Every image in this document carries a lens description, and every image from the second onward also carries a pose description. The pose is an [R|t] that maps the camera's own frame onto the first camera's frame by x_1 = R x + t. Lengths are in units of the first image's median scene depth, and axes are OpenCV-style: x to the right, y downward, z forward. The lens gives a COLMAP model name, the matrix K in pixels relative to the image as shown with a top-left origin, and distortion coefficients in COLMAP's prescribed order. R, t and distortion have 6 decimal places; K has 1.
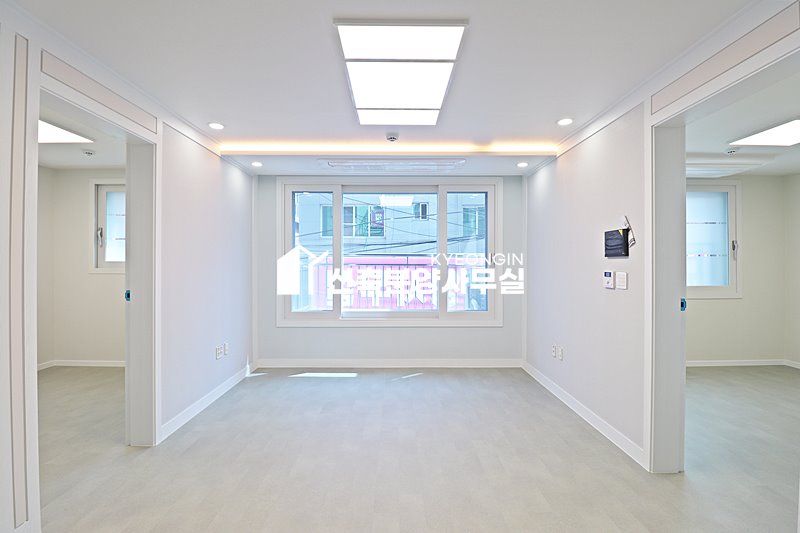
lens RADIAL K [[368.7, 0, 399.0], [0, 368.7, 262.2], [0, 0, 1]] dist [0.000502, -0.015610]
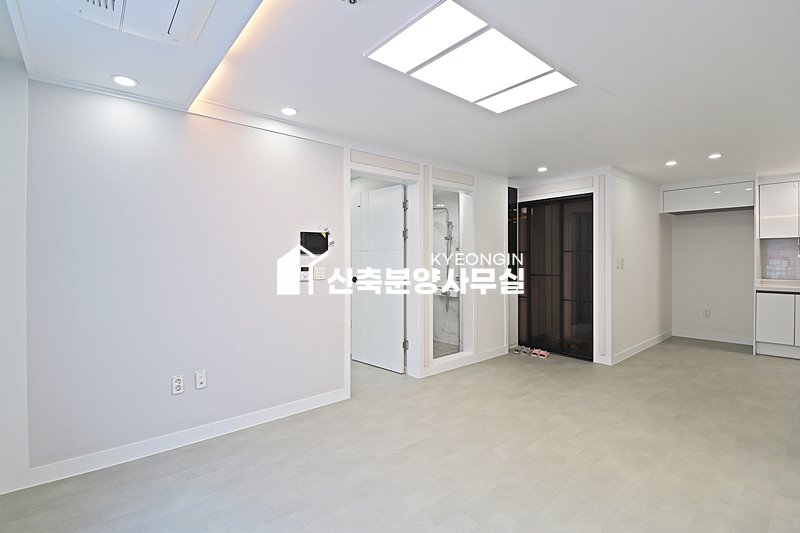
lens RADIAL K [[367.5, 0, 375.0], [0, 367.5, 262.3], [0, 0, 1]] dist [-0.020670, -0.000145]
pose [[-0.607152, -0.006605, 0.794559, -0.331478], [0.001378, 0.999955, 0.009365, 0.000701], [-0.794585, 0.006781, -0.607115, 1.048493]]
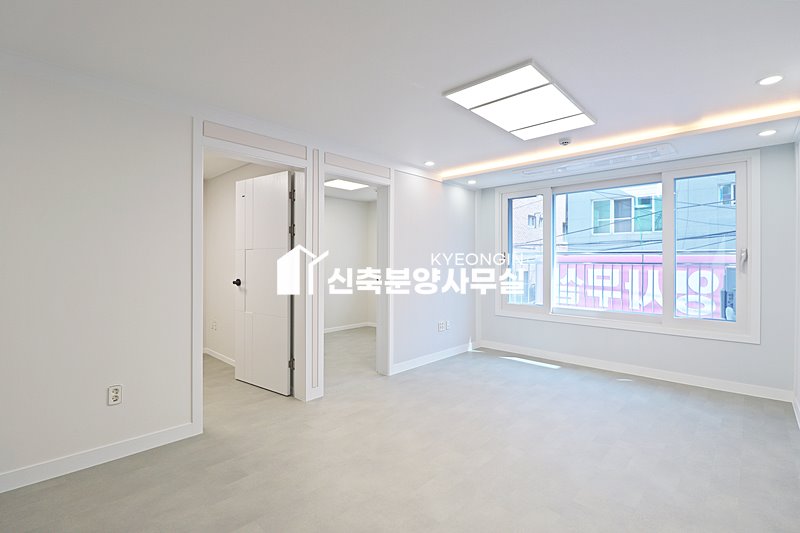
lens RADIAL K [[368.7, 0, 399.0], [0, 368.7, 262.2], [0, 0, 1]] dist [0.000502, -0.015610]
pose [[0.719455, 0.002952, -0.694533, 0.308041], [-0.001208, 0.999995, 0.002999, 0.003246], [0.694538, -0.001319, 0.719454, -0.076108]]
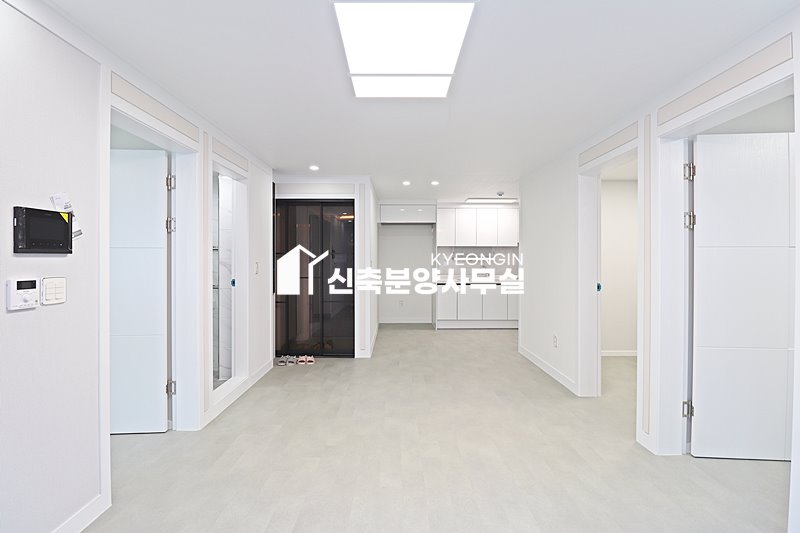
lens RADIAL K [[376.7, 0, 399.1], [0, 376.7, 259.5], [0, 0, 1]] dist [0.001100, -0.017819]
pose [[-0.999957, -0.004739, 0.007980, -0.000319], [-0.004726, 0.999987, 0.001767, -0.005963], [-0.007989, 0.001729, -0.999967, 1.068228]]
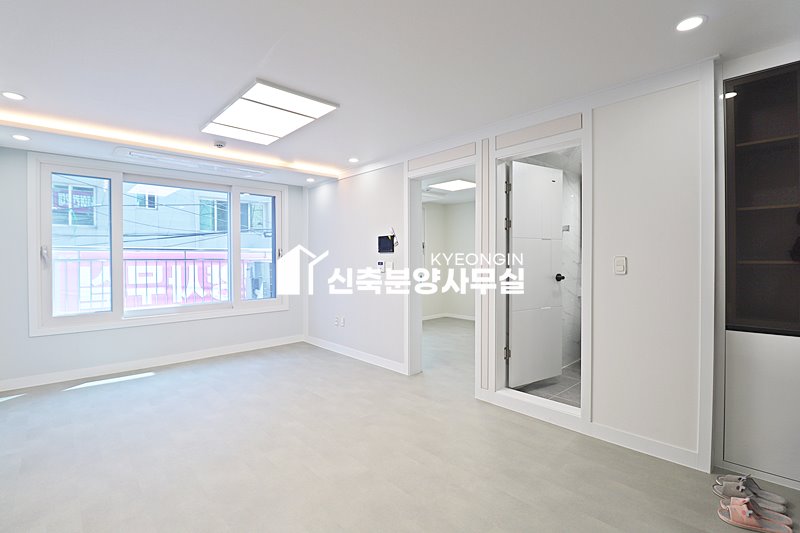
lens RADIAL K [[368.7, 0, 399.0], [0, 368.7, 262.2], [0, 0, 1]] dist [0.000502, -0.015610]
pose [[0.740060, -0.014495, 0.672384, -0.304944], [0.004727, 0.999855, 0.016352, 0.001240], [-0.672524, -0.008923, 0.740022, -0.158876]]
